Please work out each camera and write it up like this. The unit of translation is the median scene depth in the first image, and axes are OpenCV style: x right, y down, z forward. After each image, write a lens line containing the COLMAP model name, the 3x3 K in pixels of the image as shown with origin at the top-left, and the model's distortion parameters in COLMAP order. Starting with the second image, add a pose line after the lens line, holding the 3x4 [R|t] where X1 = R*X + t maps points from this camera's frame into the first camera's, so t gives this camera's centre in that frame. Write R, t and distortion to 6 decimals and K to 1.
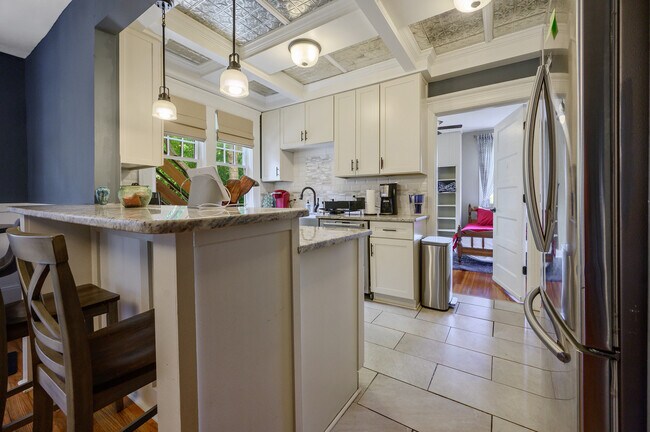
lens RADIAL K [[260.8, 0, 323.8], [0, 260.8, 206.5], [0, 0, 1]] dist [0.002196, 0.000172]
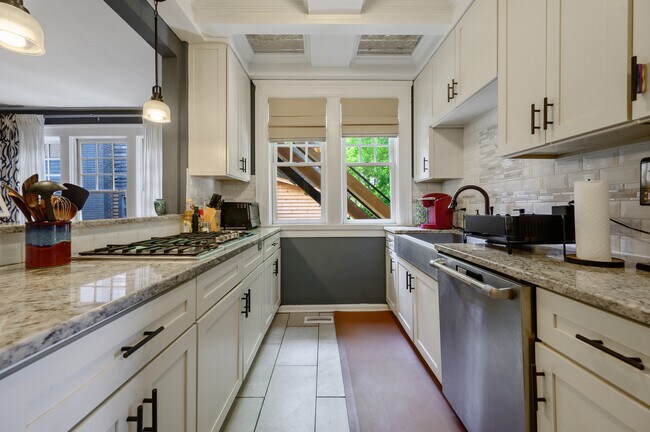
lens RADIAL K [[260.8, 0, 323.8], [0, 260.8, 206.5], [0, 0, 1]] dist [0.002196, 0.000172]
pose [[0.542929, -0.002735, -0.839774, 0.220902], [-0.016759, 0.999760, -0.014090, -0.020650], [0.839611, 0.021724, 0.542753, 0.472790]]
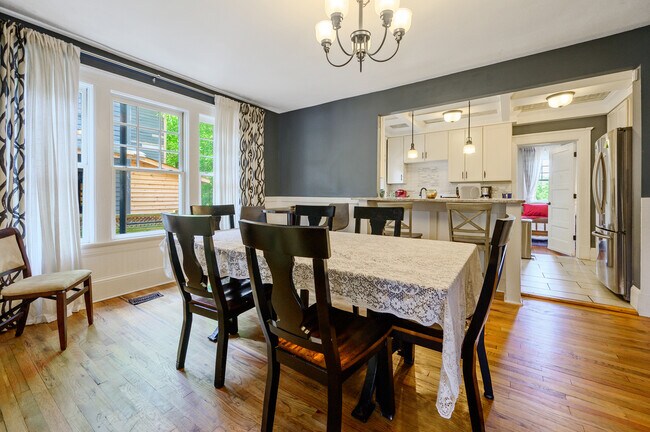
lens RADIAL K [[263.5, 0, 323.4], [0, 263.5, 195.4], [0, 0, 1]] dist [0.000132, -0.000057]
pose [[0.999258, 0.008188, -0.037644, -0.593173], [-0.009373, 0.999462, -0.031422, 0.023651], [0.037366, 0.031752, 0.998797, -0.568653]]
